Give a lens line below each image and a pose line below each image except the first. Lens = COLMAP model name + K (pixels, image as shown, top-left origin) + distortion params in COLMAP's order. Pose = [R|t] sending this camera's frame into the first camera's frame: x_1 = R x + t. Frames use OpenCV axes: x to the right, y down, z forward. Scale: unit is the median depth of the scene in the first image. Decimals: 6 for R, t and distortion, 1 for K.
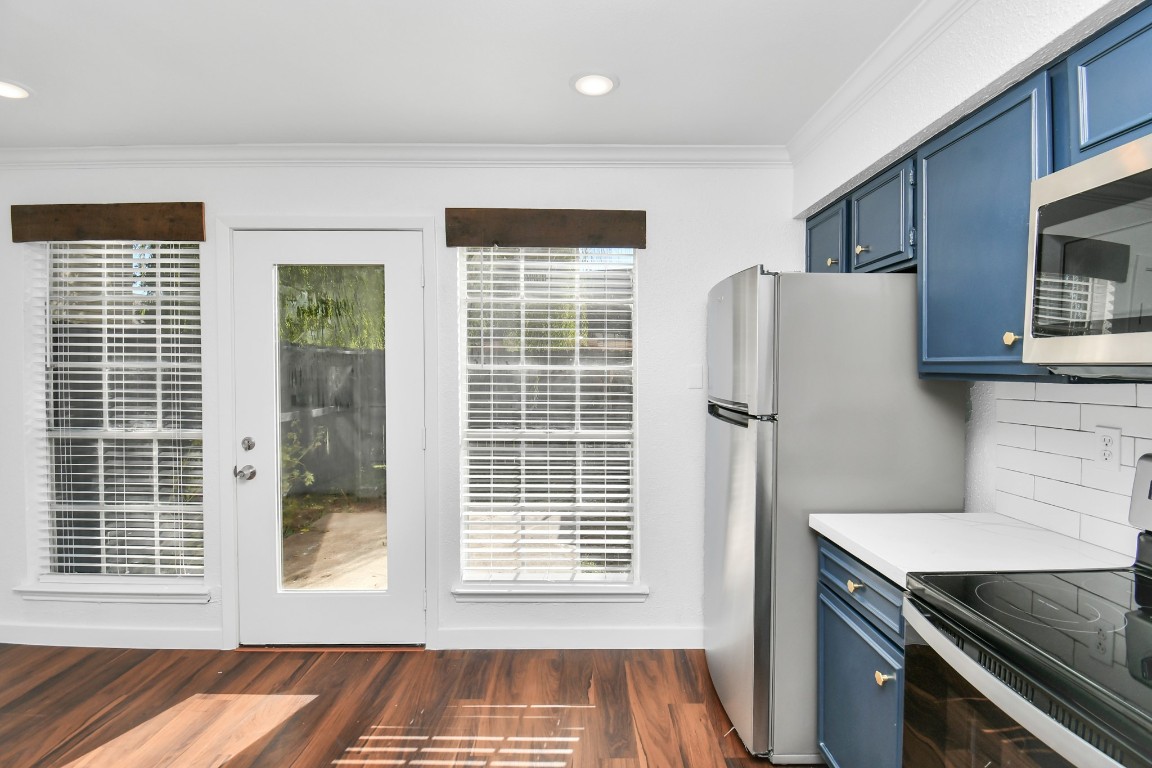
lens RADIAL K [[523.5, 0, 576.8], [0, 523.5, 384.6], [0, 0, 1]] dist [-0.005014, -0.011030]
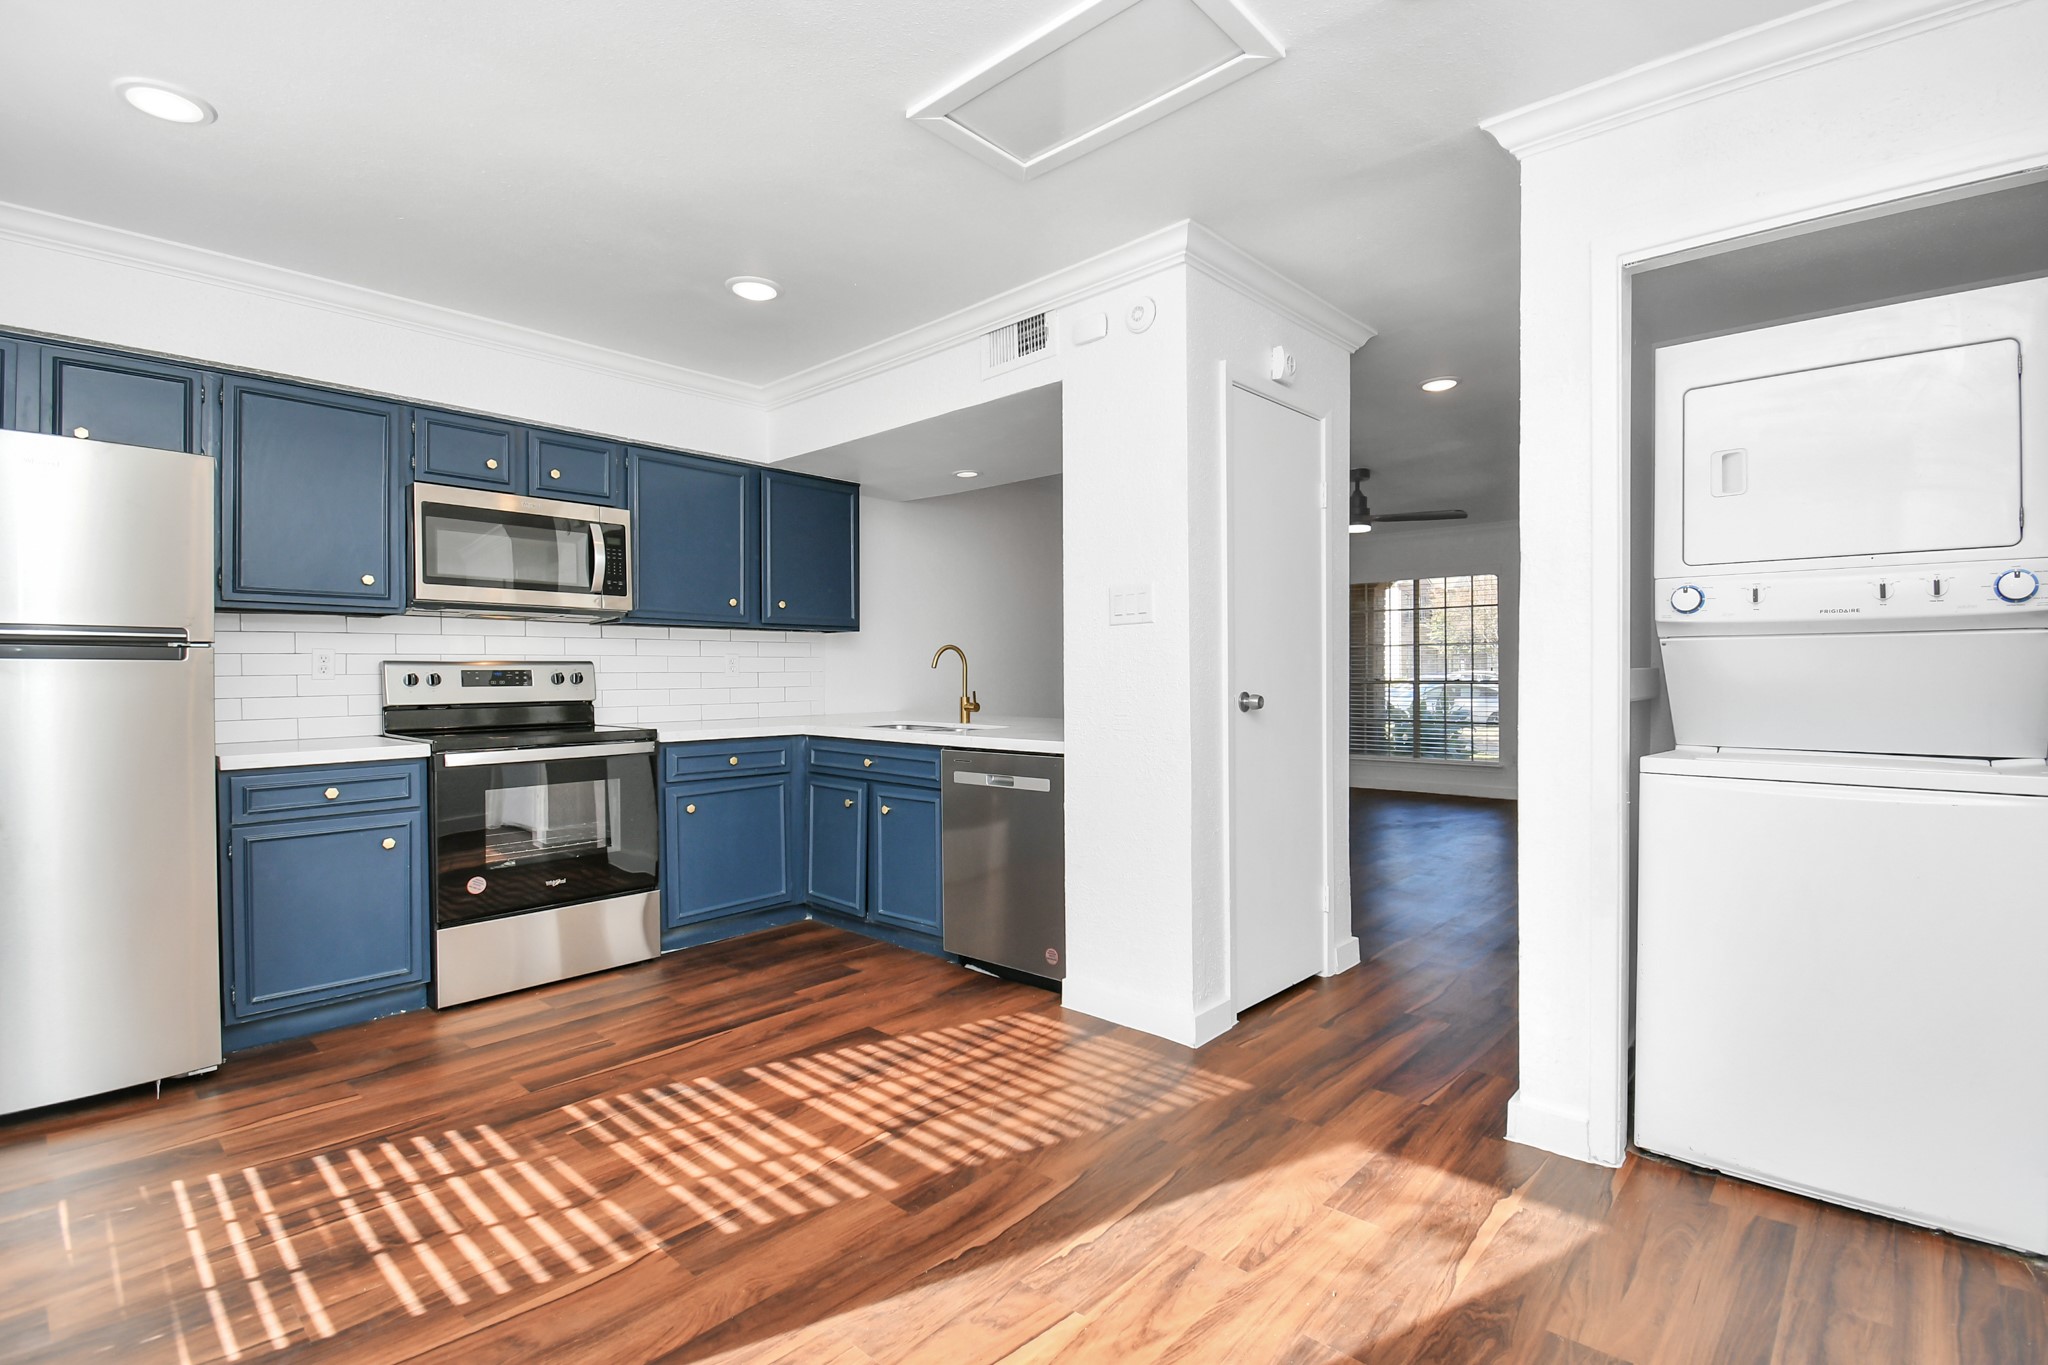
lens RADIAL K [[930.6, 0, 1017.8], [0, 930.6, 673.3], [0, 0, 1]] dist [-0.005014, -0.011030]
pose [[-0.726684, 0.001215, 0.686971, -1.437414], [0.023085, 0.999477, 0.022651, 0.097662], [-0.686584, 0.032318, -0.726332, 1.097621]]
